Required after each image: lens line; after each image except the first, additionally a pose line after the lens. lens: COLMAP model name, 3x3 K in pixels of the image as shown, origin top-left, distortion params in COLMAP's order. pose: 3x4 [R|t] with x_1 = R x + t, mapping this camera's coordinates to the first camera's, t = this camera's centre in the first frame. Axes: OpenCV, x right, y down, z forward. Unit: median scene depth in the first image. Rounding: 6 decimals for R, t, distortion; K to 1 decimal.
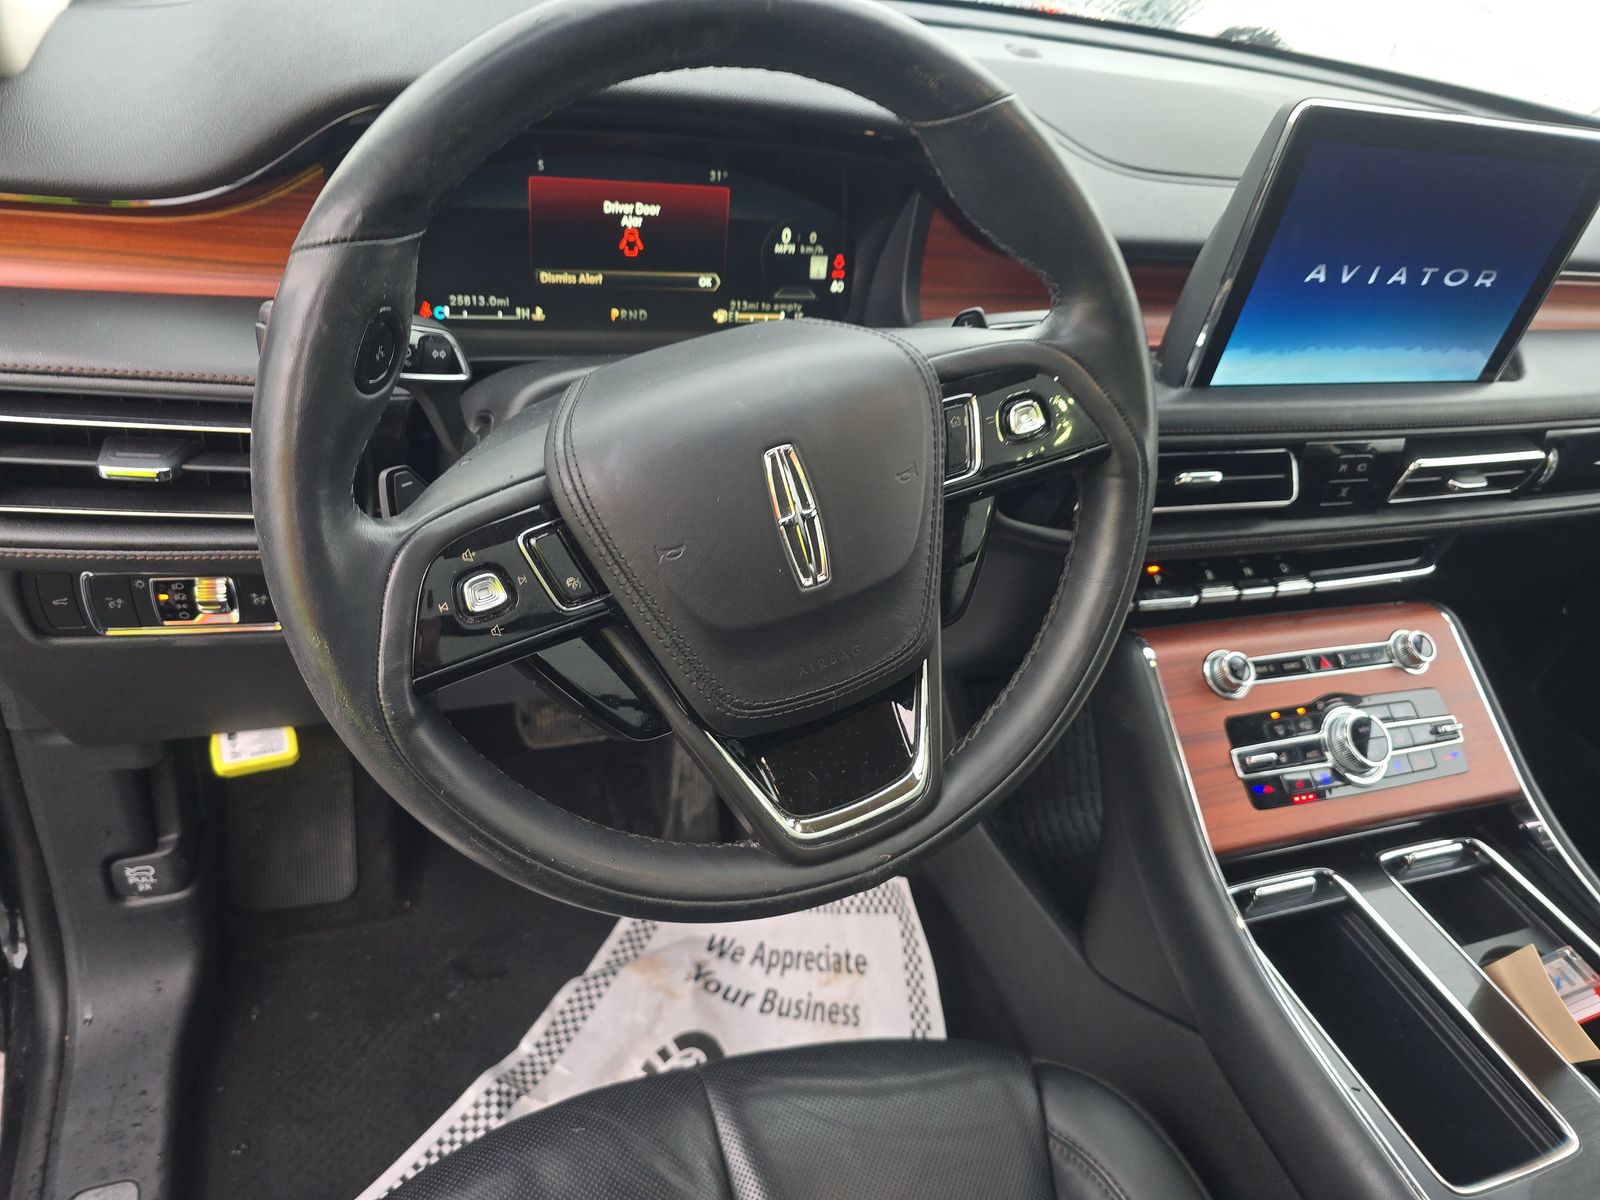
lens RADIAL K [[1074.8, 0, 803.4], [0, 1074.8, 599.8], [0, 0, 1]] dist [0.047780, -0.046713]
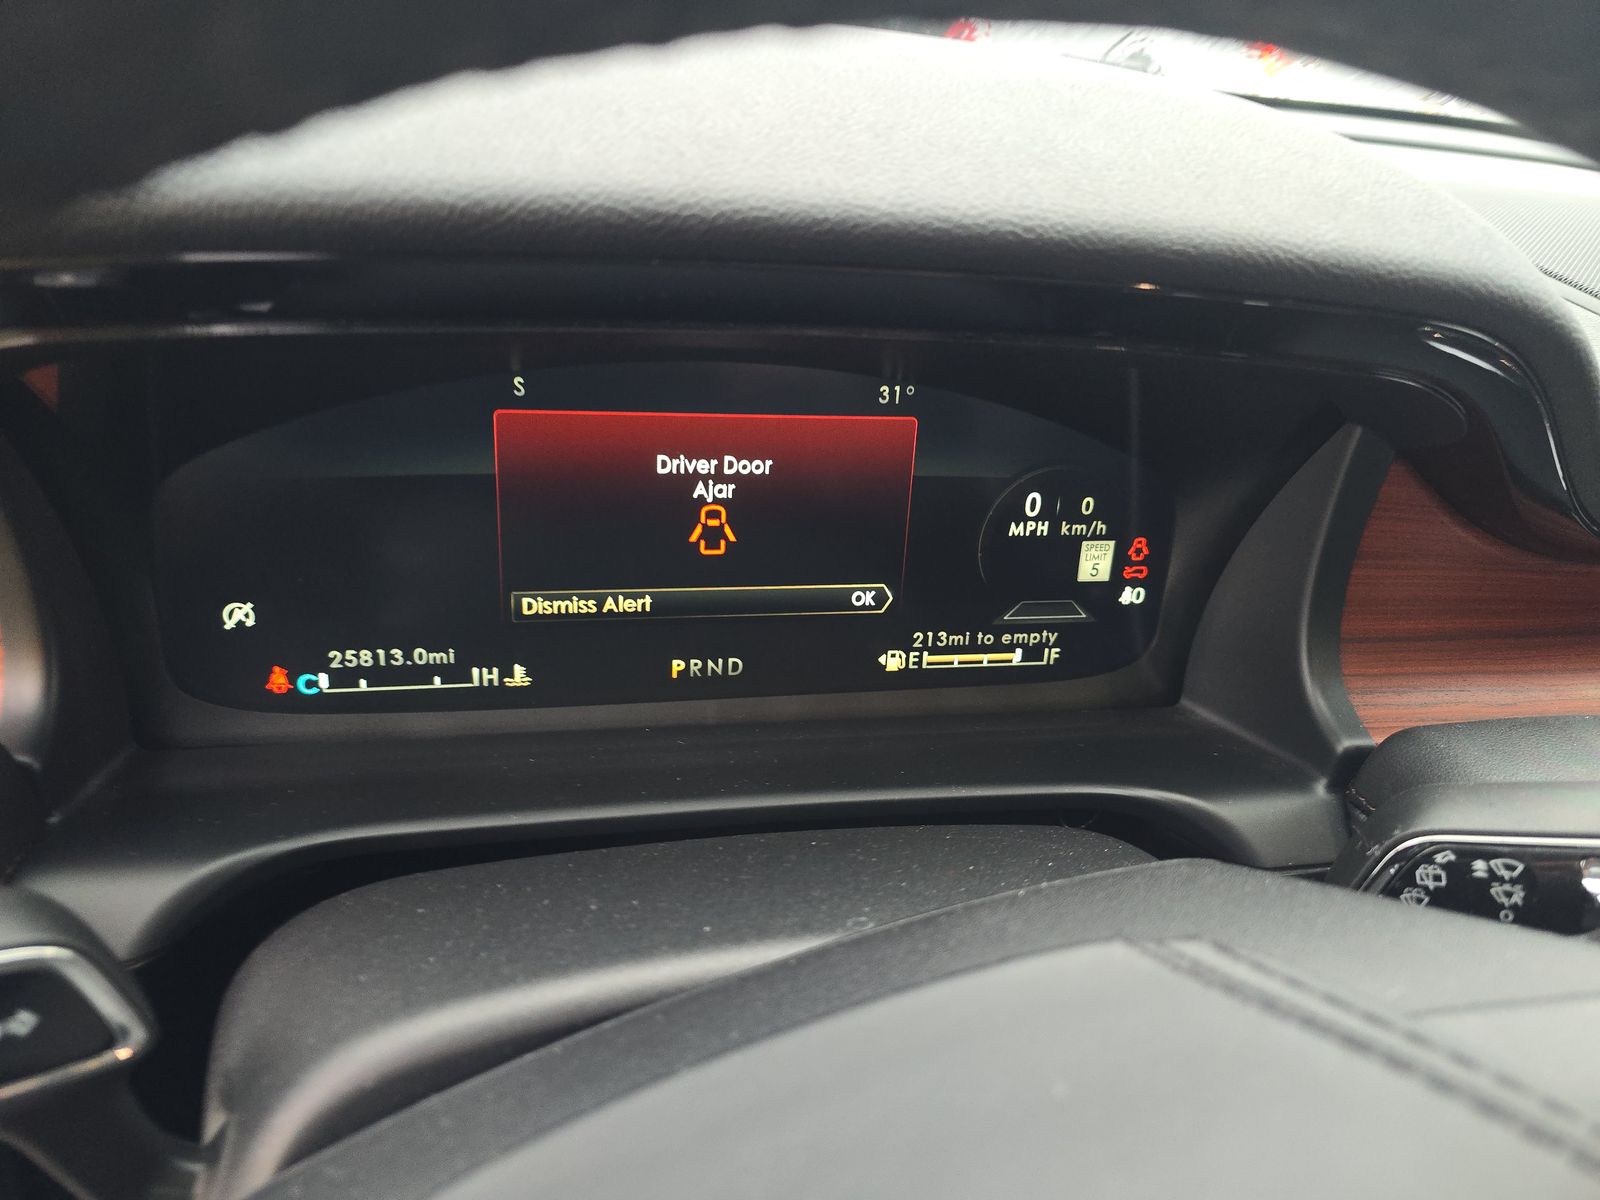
lens RADIAL K [[1074.8, 0, 809.1], [0, 1074.8, 597.3], [0, 0, 1]] dist [0.047780, -0.046713]
pose [[0.990492, 0.014109, -0.136848, -0.049553], [-0.029740, 0.993165, -0.112864, -0.243735], [0.134321, 0.115861, 0.984141, 0.527748]]
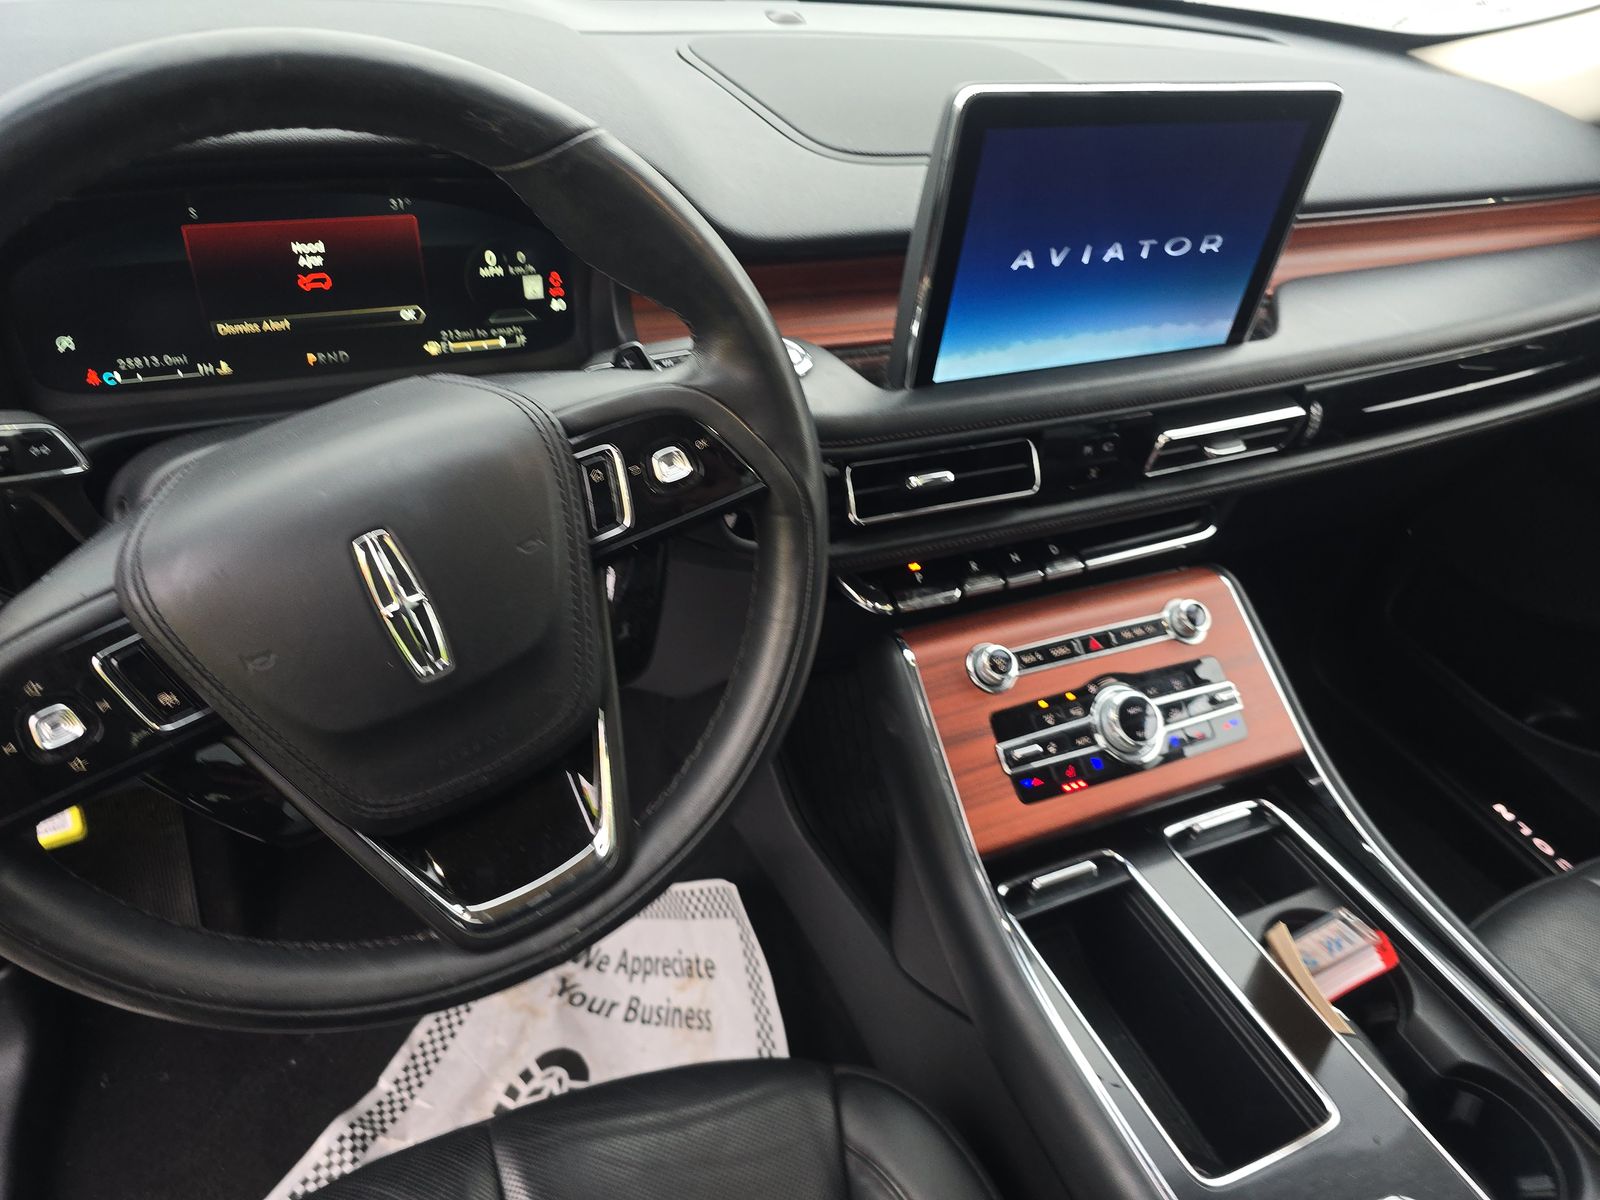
lens RADIAL K [[1074.8, 0, 800.7], [0, 1074.8, 594.5], [0, 0, 1]] dist [0.047780, -0.046713]
pose [[0.994920, -0.096458, 0.028820, 0.204300], [0.095008, 0.994316, 0.048045, -0.064565], [-0.033290, -0.045063, 0.998429, 0.029212]]
